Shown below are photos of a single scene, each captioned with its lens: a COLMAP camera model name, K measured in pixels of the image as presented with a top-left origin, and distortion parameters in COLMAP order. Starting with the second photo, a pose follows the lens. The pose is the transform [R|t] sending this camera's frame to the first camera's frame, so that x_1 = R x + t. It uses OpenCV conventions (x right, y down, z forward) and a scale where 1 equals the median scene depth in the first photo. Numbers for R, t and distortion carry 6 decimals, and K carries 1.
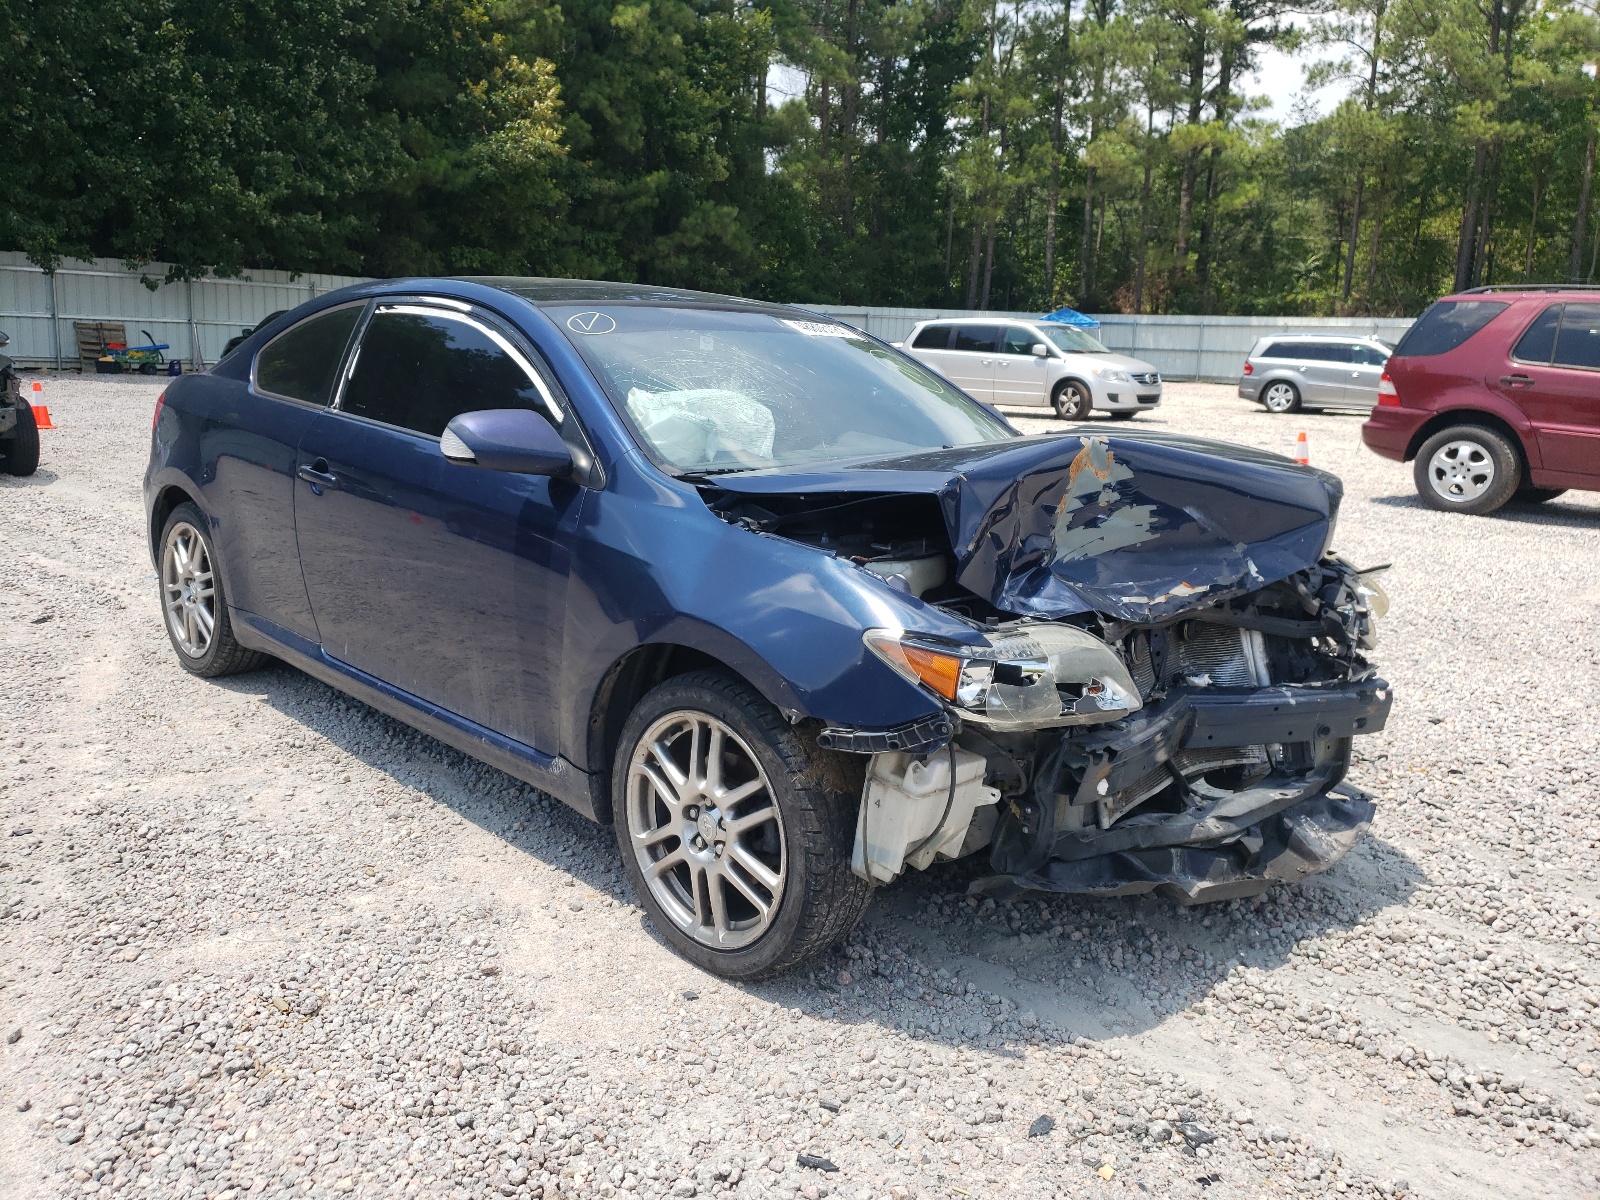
lens RADIAL K [[1234.8, 0, 800.0], [0, 1234.8, 600.0], [0, 0, 1]] dist [0.023192, -0.004972]
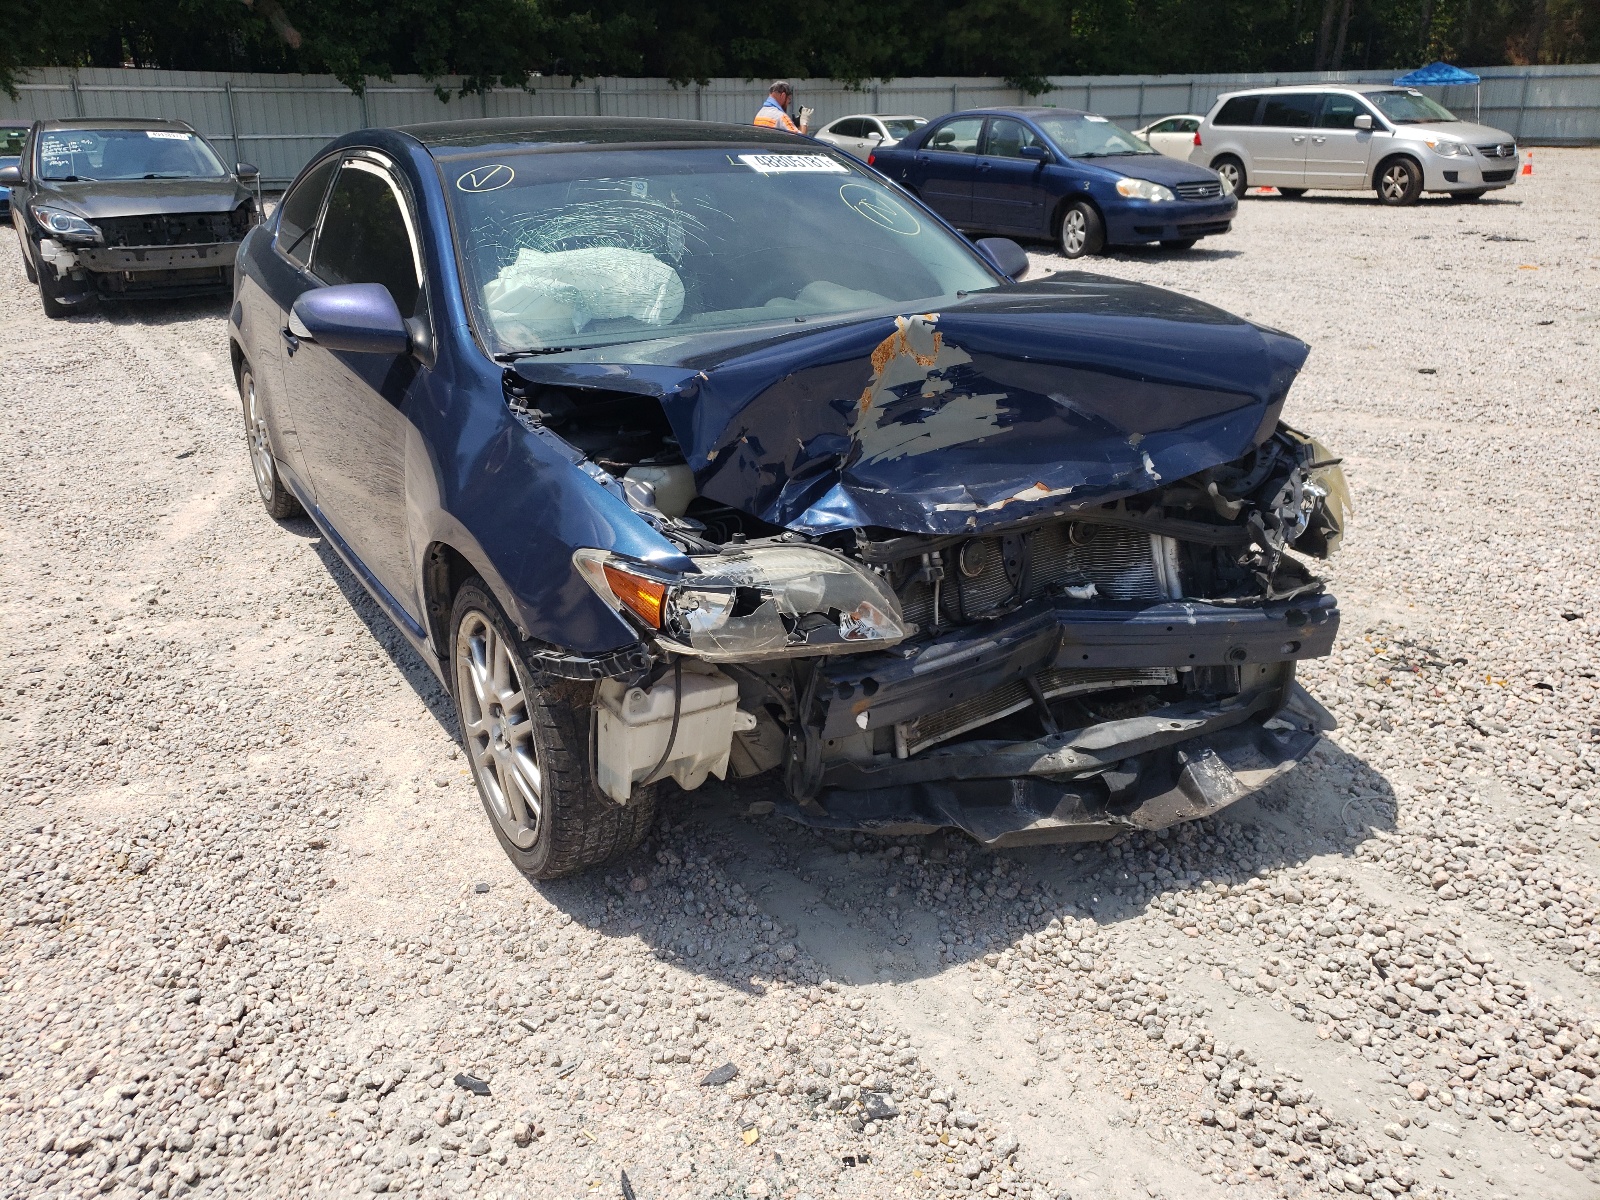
lens RADIAL K [[1233.8, 0, 800.0], [0, 1233.8, 600.0], [0, 0, 1]] dist [0.054784, -0.066175]
pose [[0.966182, 0.048974, -0.253167, 0.367876], [-0.007801, 0.986901, 0.161140, -0.071239], [0.257742, -0.153715, 0.953908, 0.121488]]
